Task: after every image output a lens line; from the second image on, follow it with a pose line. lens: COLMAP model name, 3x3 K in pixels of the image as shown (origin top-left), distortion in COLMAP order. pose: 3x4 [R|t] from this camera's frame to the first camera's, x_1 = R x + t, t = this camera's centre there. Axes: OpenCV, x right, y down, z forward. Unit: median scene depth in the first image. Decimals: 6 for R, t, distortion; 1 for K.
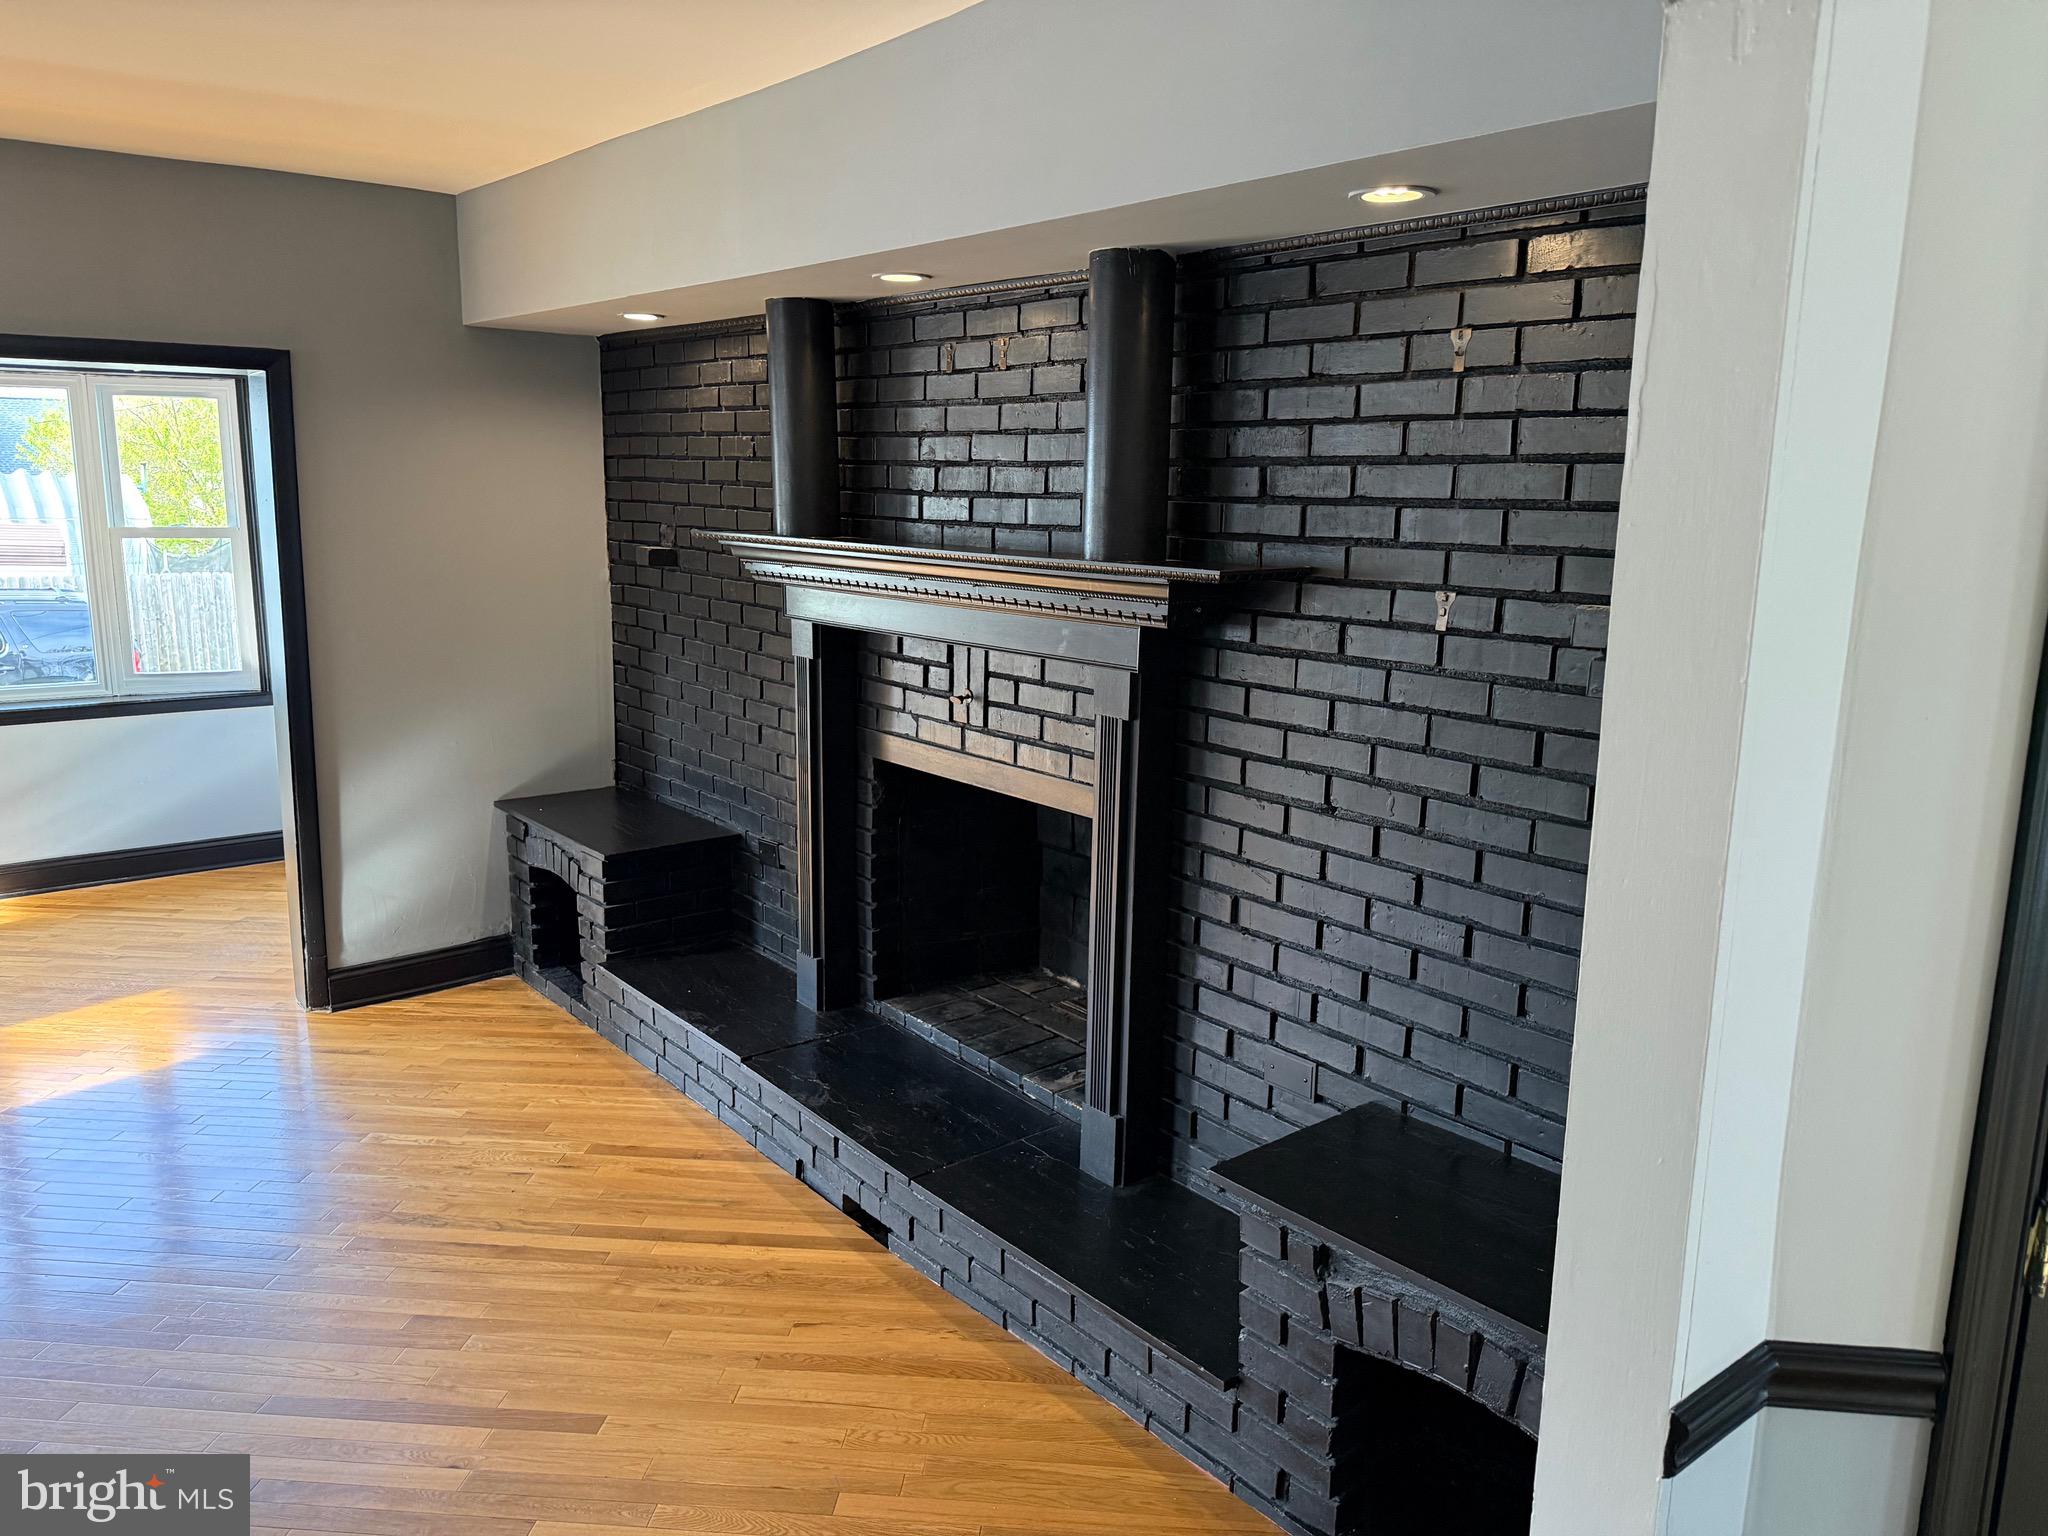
lens RADIAL K [[1424.8, 0, 1026.3], [0, 1424.8, 755.2], [0, 0, 1]] dist [0.070823, -0.091786]
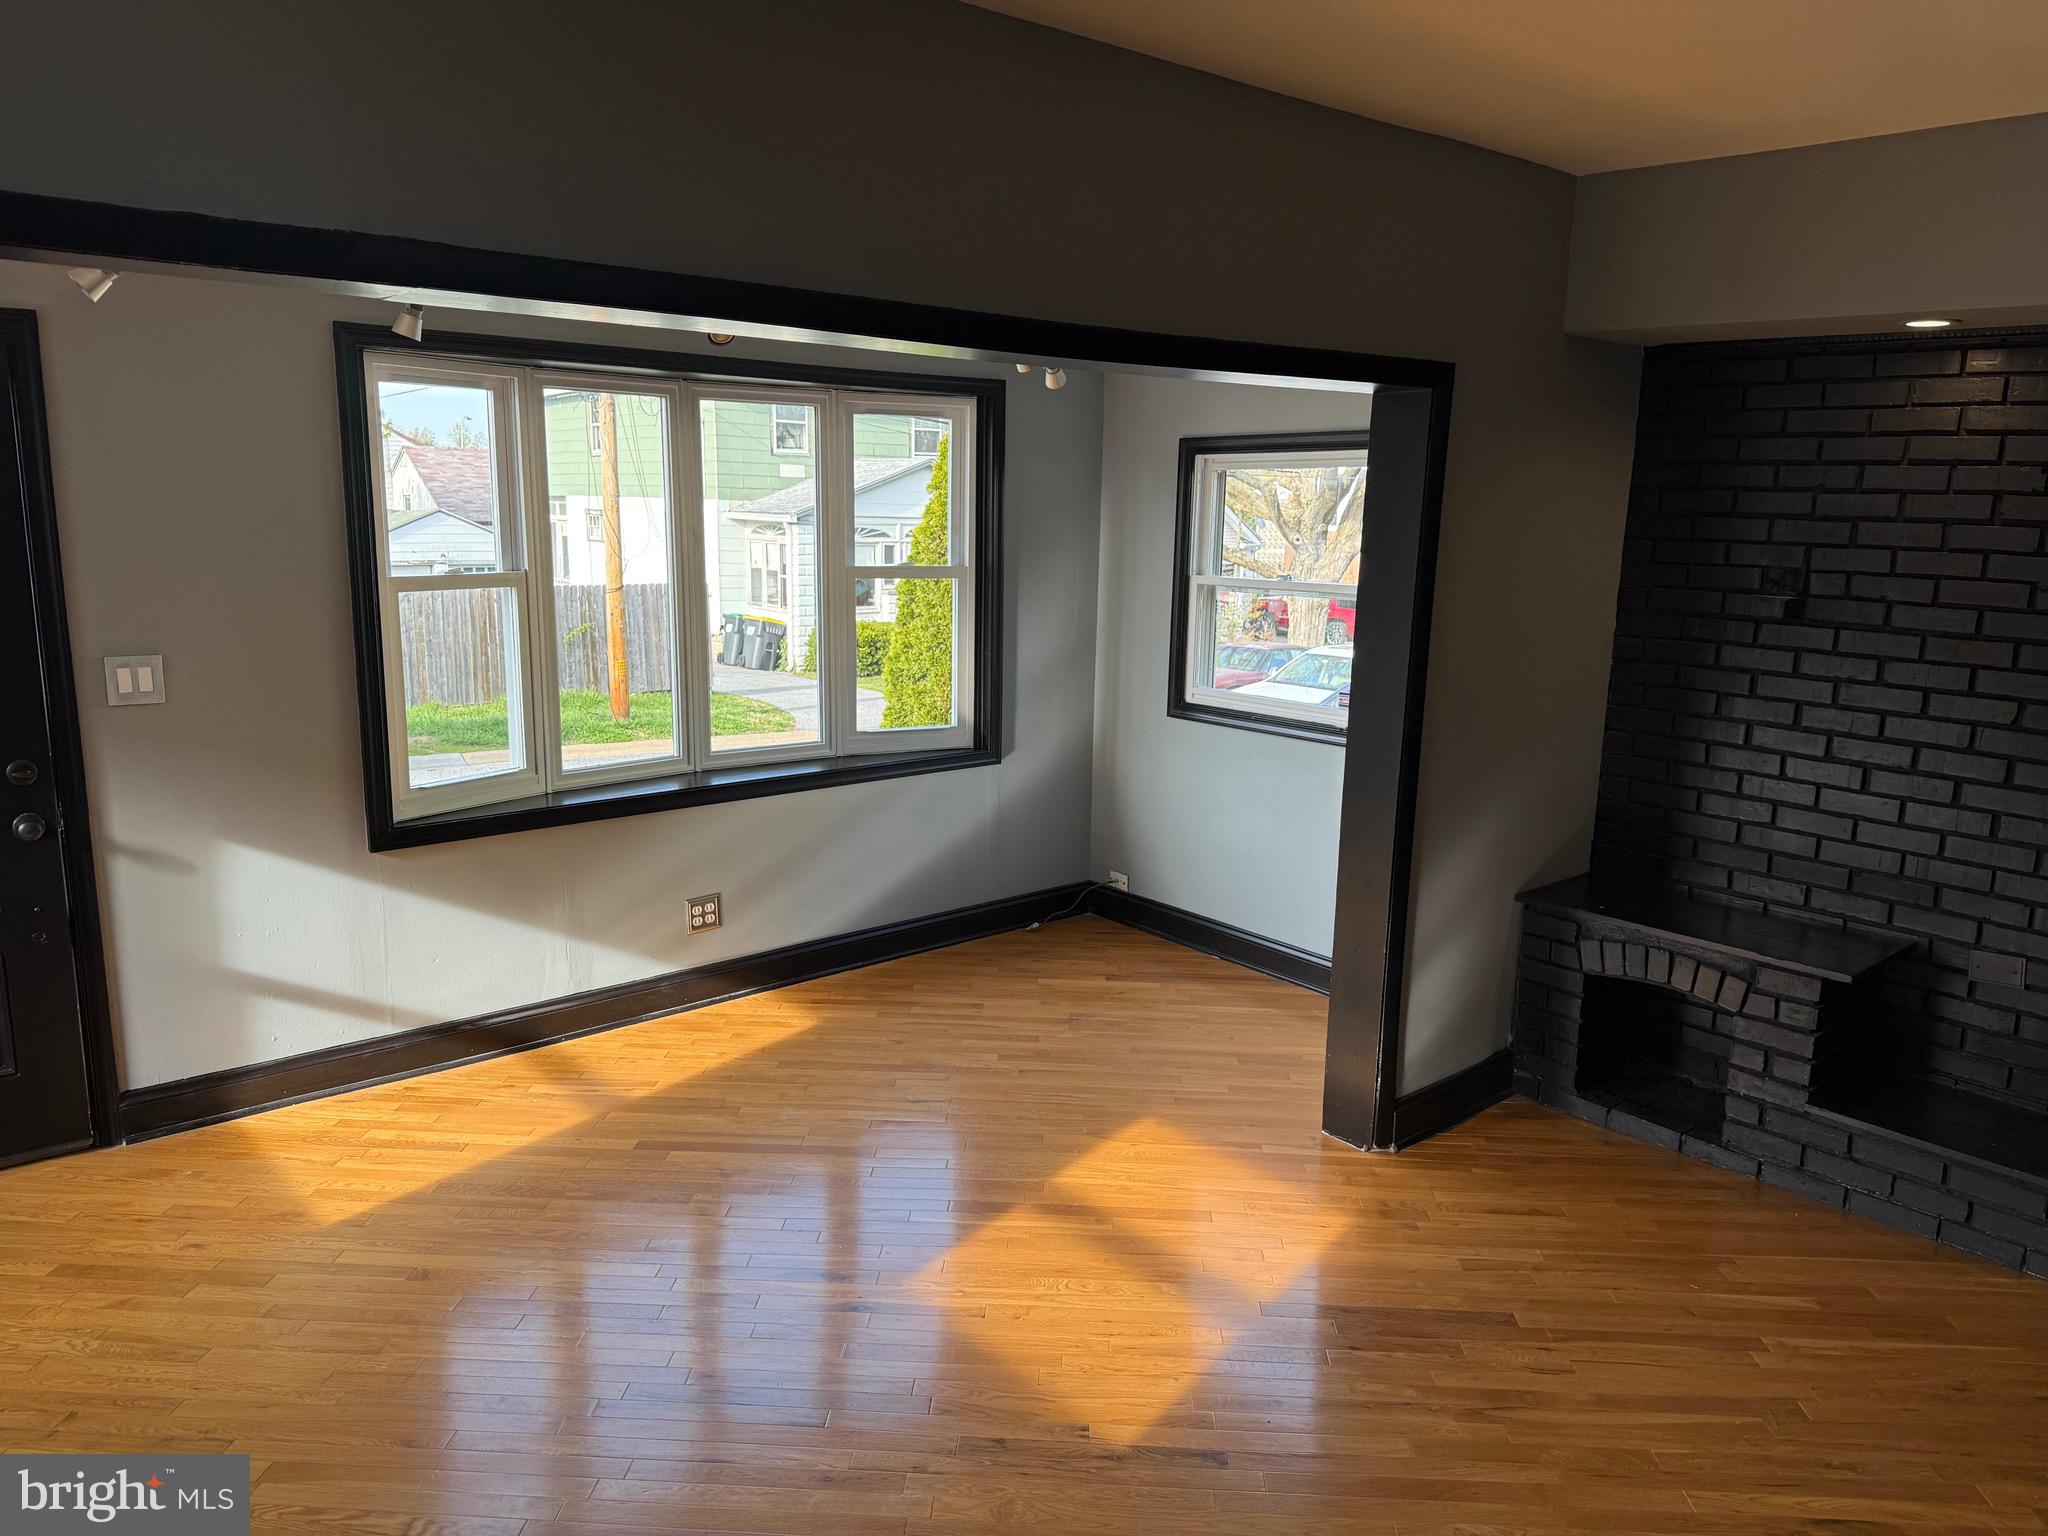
lens RADIAL K [[1424.8, 0, 1006.7], [0, 1424.8, 768.4], [0, 0, 1]] dist [0.070823, -0.091786]
pose [[0.999775, -0.001762, 0.021153, -0.862829], [0.001707, 0.999995, 0.002630, -0.056493], [-0.021158, -0.002593, 0.999773, 0.196167]]
